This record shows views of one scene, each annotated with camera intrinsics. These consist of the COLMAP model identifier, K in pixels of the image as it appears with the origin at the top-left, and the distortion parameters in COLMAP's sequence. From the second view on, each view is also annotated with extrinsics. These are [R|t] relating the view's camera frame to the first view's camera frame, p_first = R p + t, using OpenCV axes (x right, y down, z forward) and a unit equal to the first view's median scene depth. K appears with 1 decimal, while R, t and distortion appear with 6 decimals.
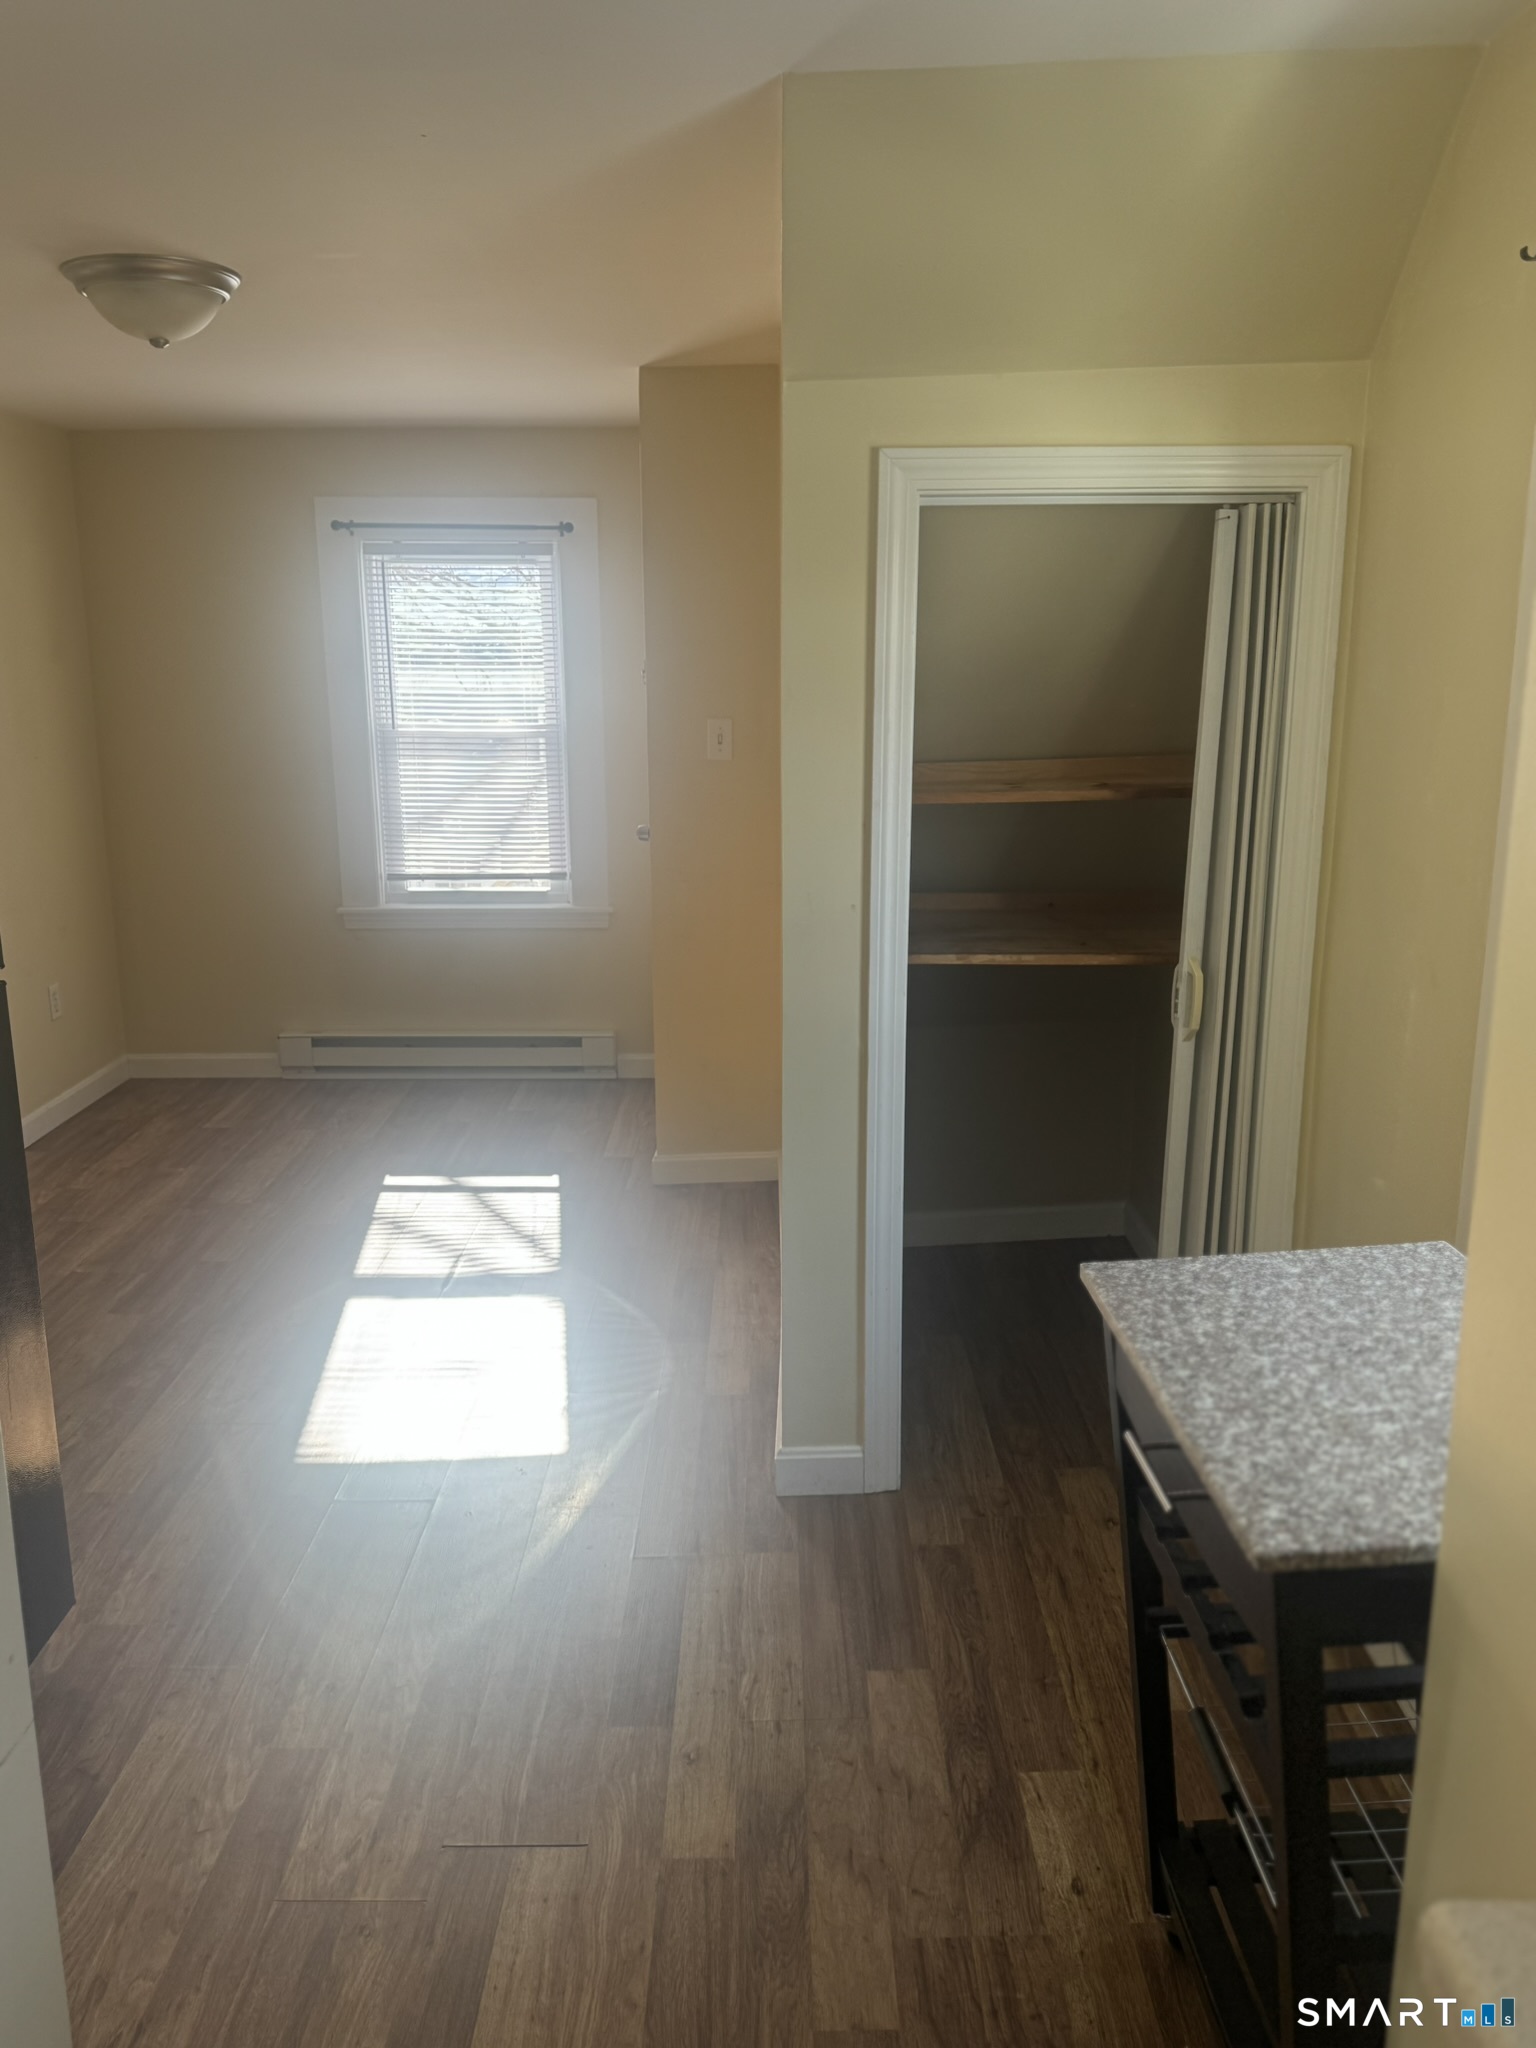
lens RADIAL K [[1583.3, 0, 768.0], [0, 1583.3, 1024.0], [0, 0, 1]] dist [-0.000529, 0.002450]
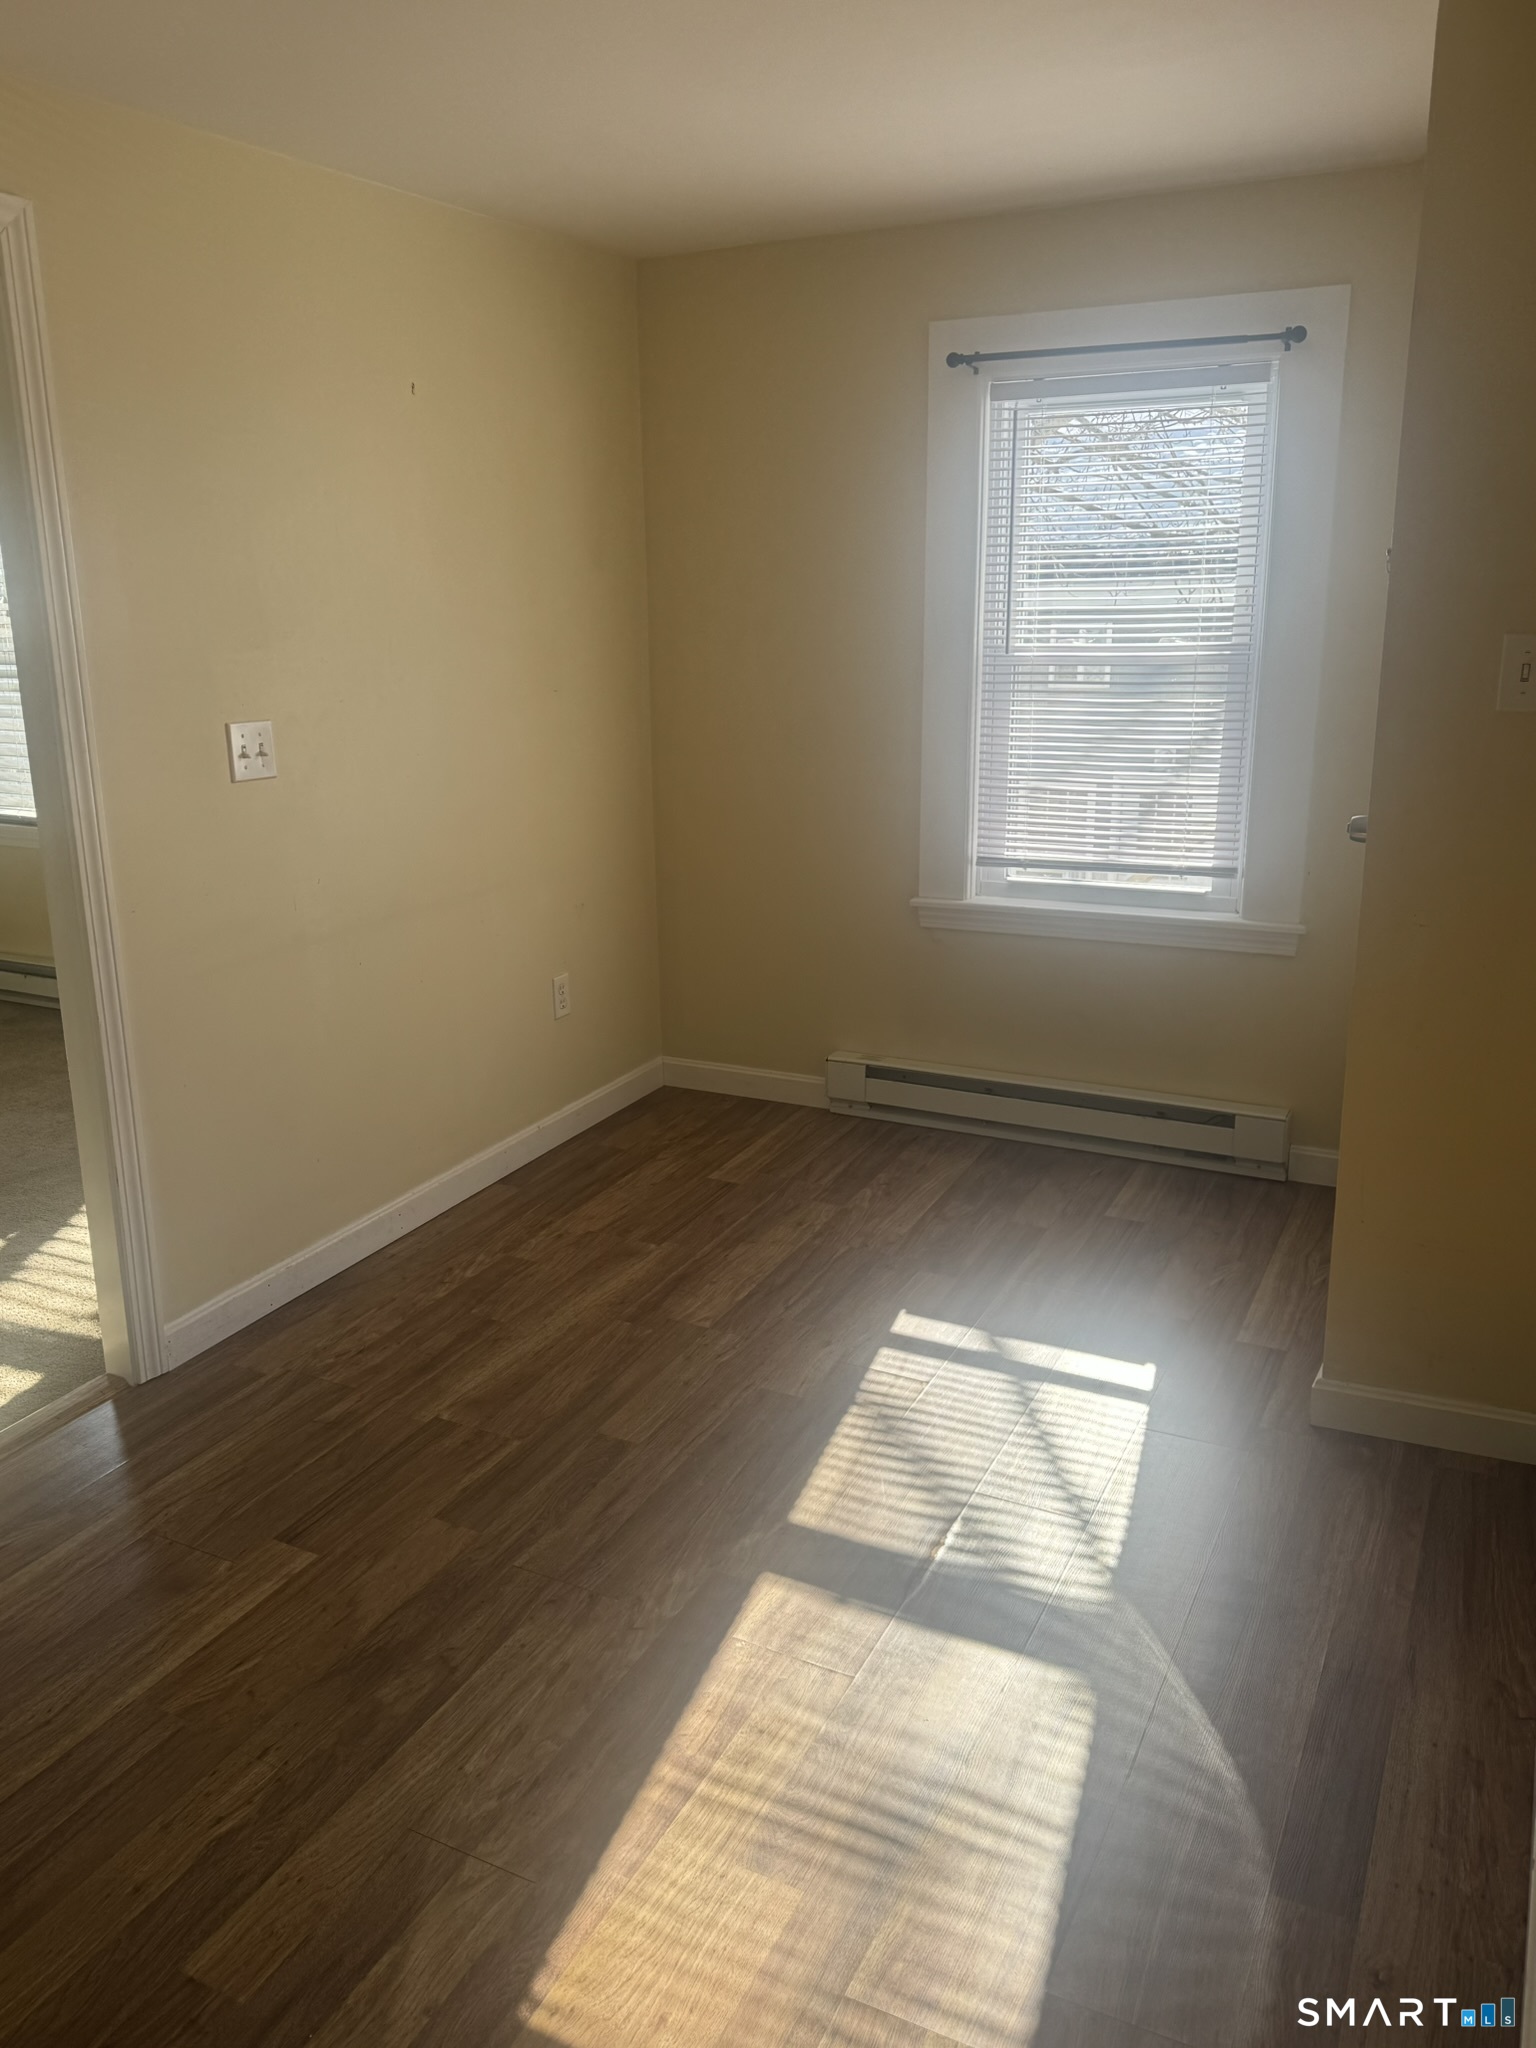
lens RADIAL K [[1528.4, 0, 763.7], [0, 1528.4, 1009.7], [0, 0, 1]] dist [0.156834, -0.257838]
pose [[0.893400, 0.101593, -0.437626, -0.013985], [-0.082101, 0.994613, 0.063287, -0.063953], [0.441697, -0.020611, 0.896927, 0.336109]]
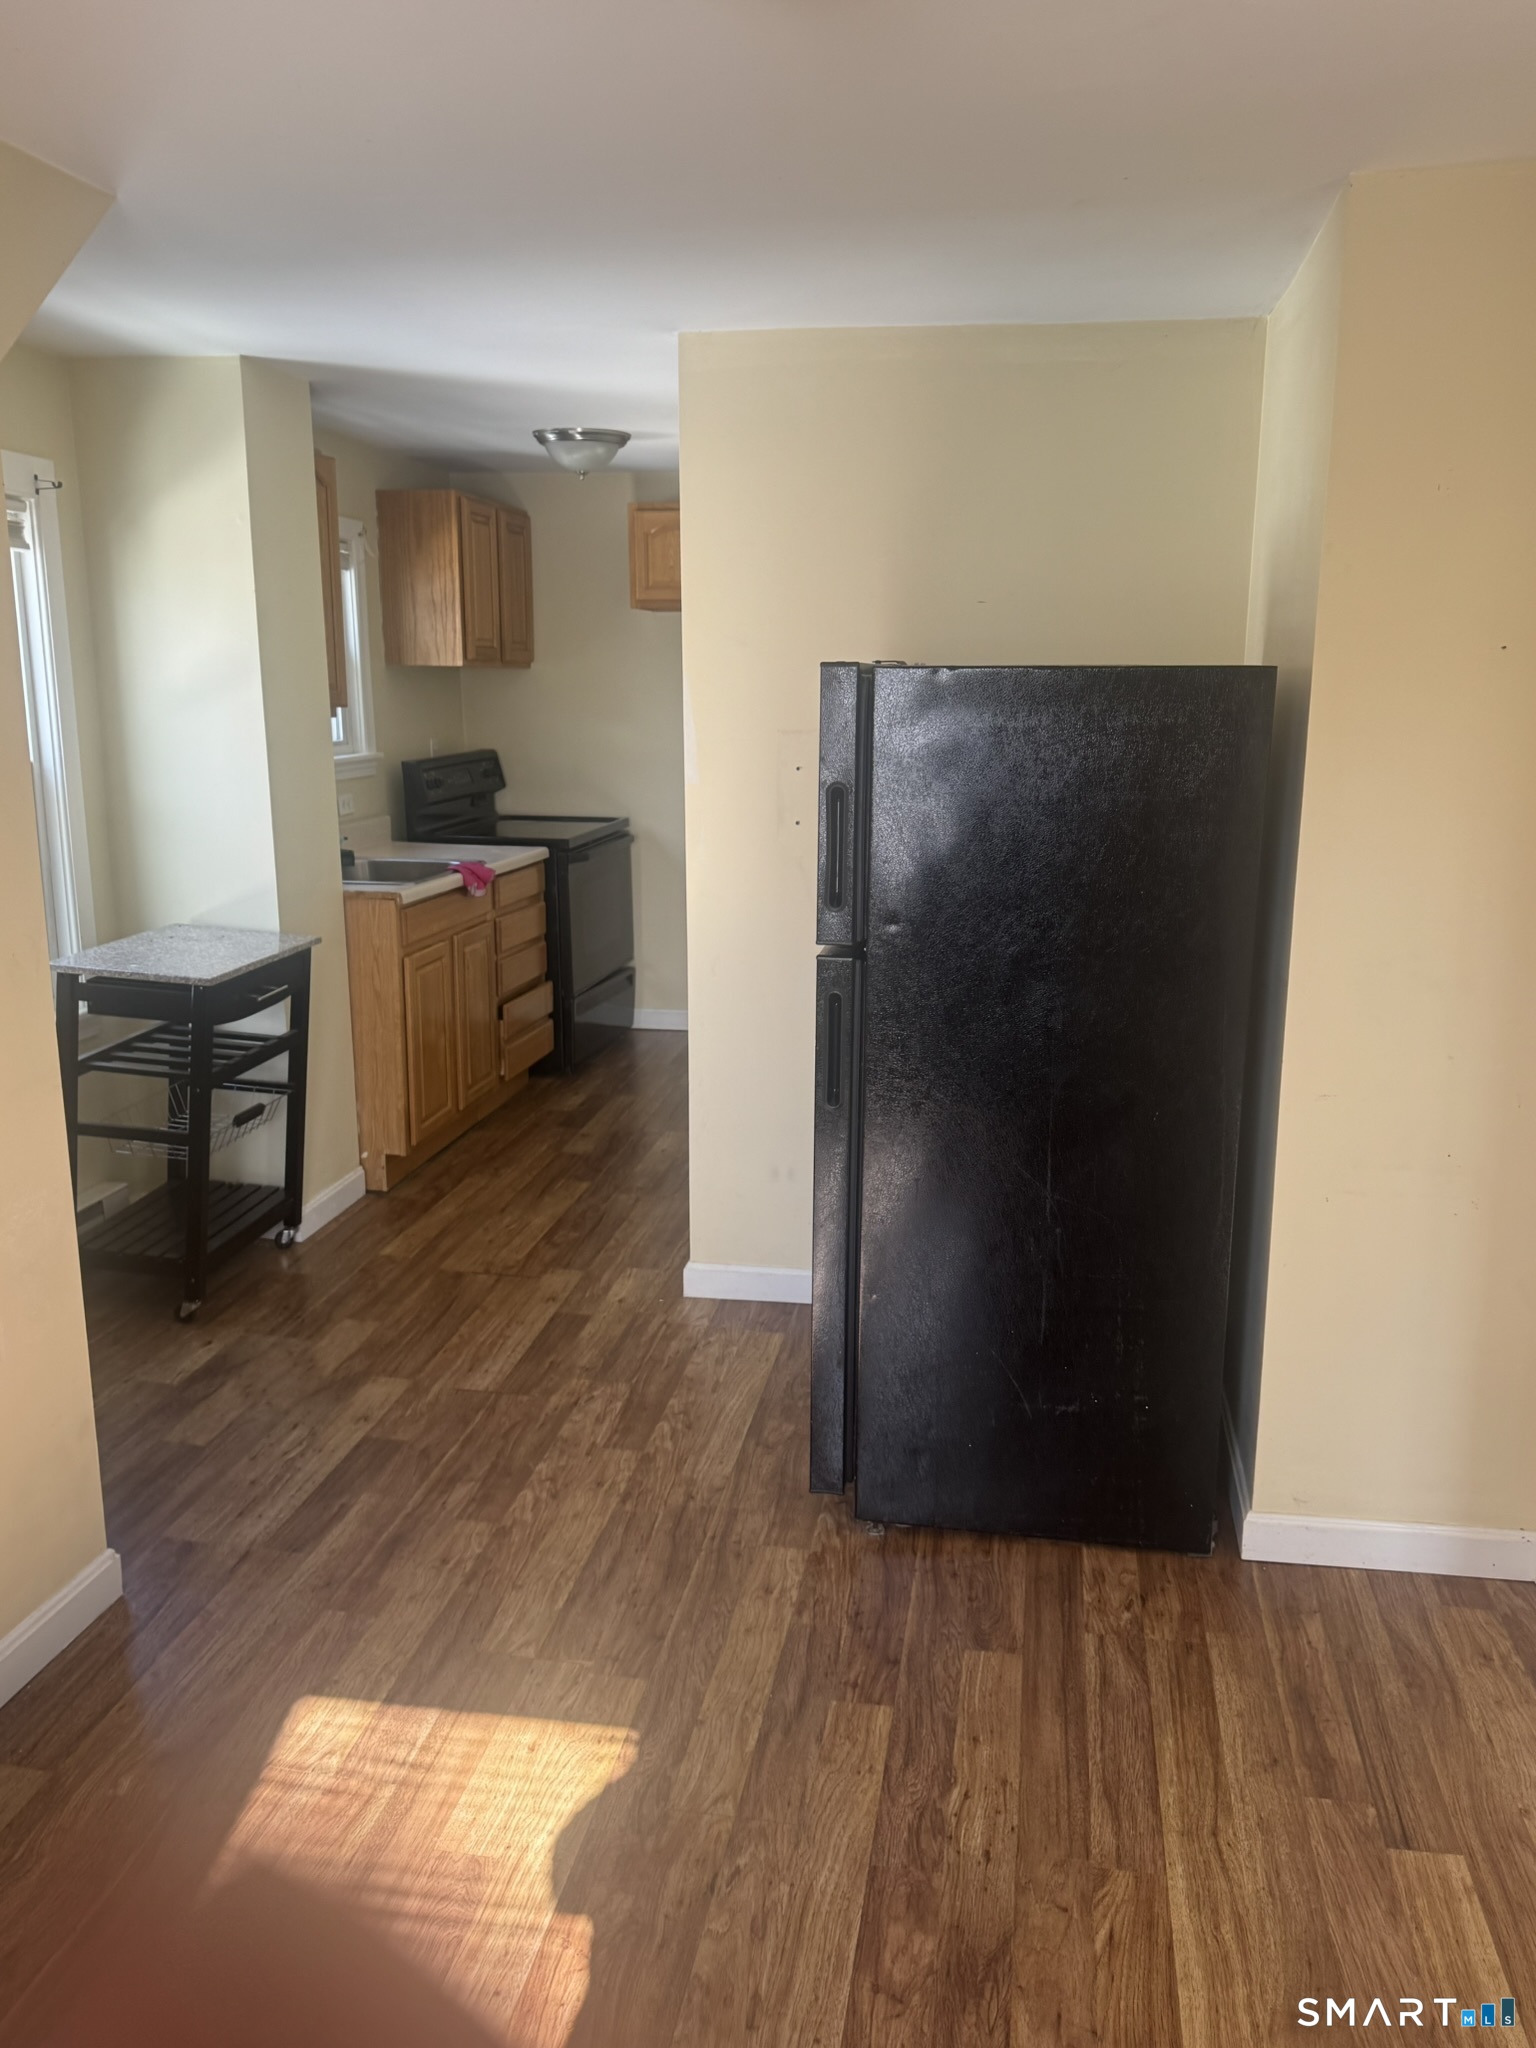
lens RADIAL K [[1583.3, 0, 768.0], [0, 1583.3, 1024.0], [0, 0, 1]] dist [-0.000529, 0.002450]
pose [[-0.984683, -0.041346, 0.169383, -0.282432], [0.034138, 0.906955, 0.419842, -0.205688], [-0.170981, 0.419193, -0.891651, 0.906689]]
